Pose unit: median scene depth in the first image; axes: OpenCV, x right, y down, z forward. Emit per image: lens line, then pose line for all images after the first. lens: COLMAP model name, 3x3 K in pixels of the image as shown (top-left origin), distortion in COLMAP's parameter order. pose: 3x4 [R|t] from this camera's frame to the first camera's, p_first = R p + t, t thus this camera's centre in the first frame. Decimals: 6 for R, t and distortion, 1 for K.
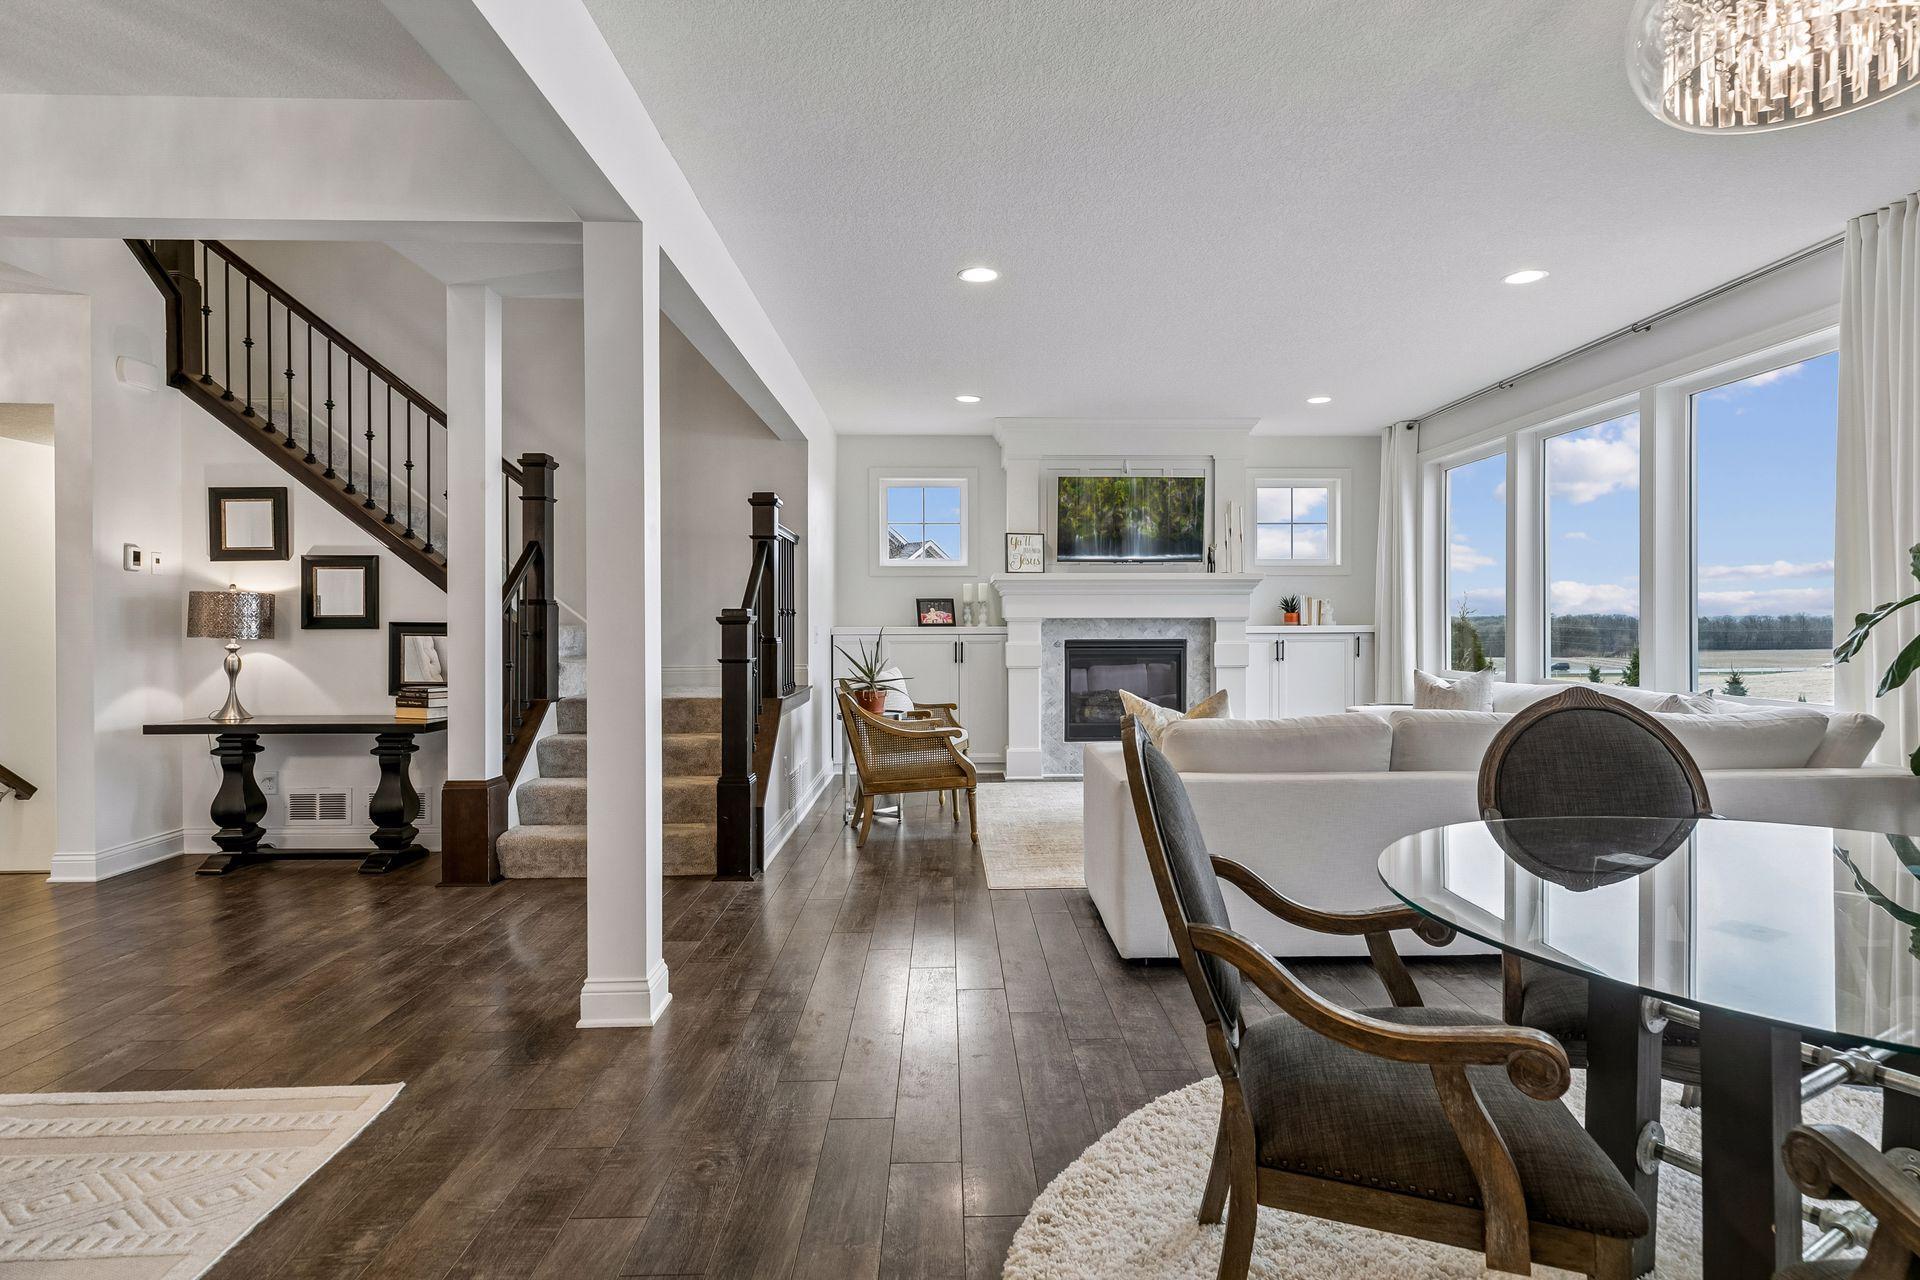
lens RADIAL K [[1038.4, 0, 978.8], [0, 1038.4, 628.4], [0, 0, 1]] dist [-0.001608, -0.001039]
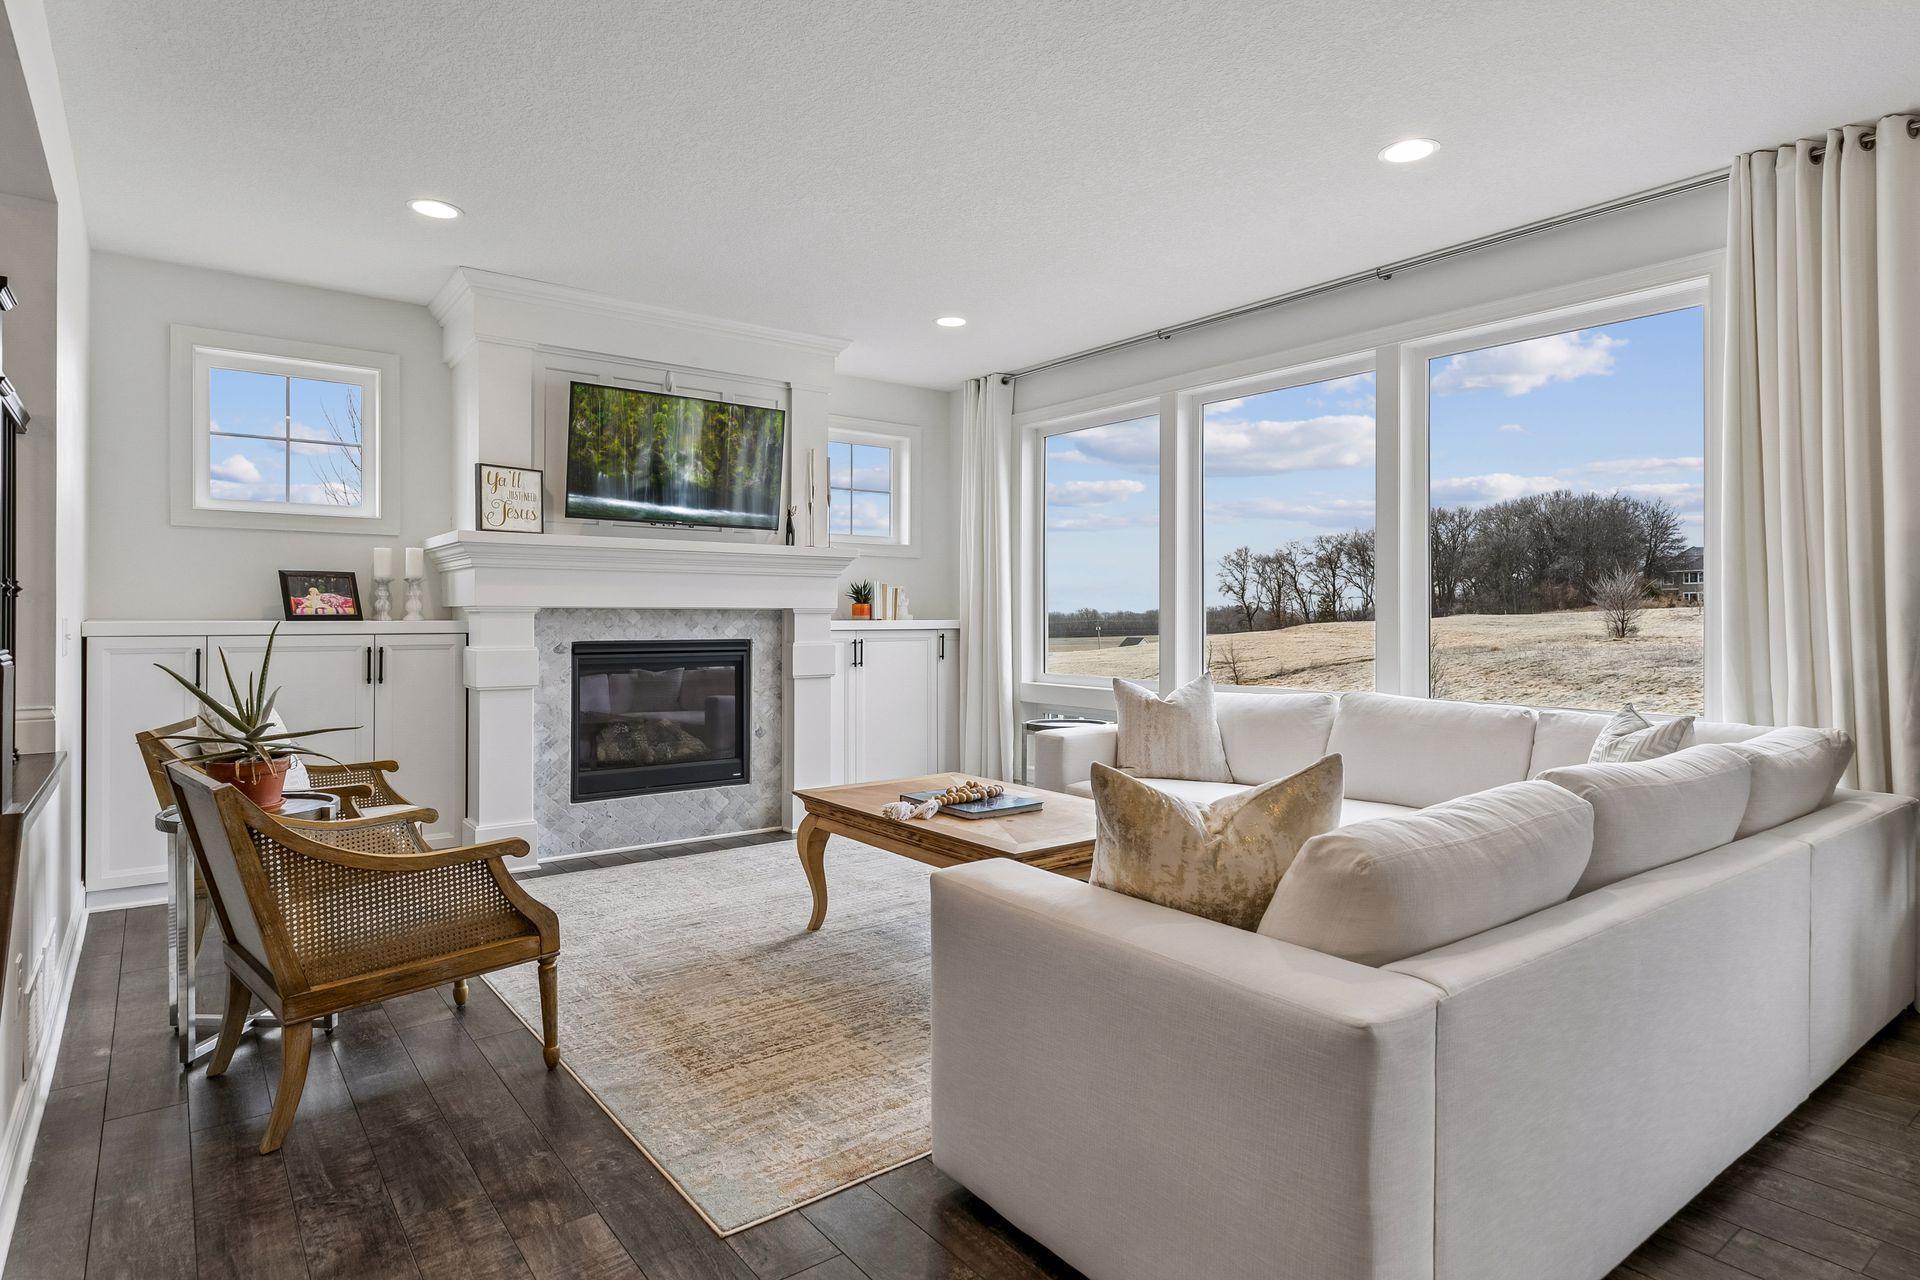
lens RADIAL K [[1038.4, 0, 978.8], [0, 1038.4, 628.4], [0, 0, 1]] dist [-0.001608, -0.001039]
pose [[0.807273, -0.002276, 0.590174, -0.090710], [-0.002248, 0.999973, 0.006932, -0.002171], [-0.590174, -0.006923, 0.807246, 0.340849]]
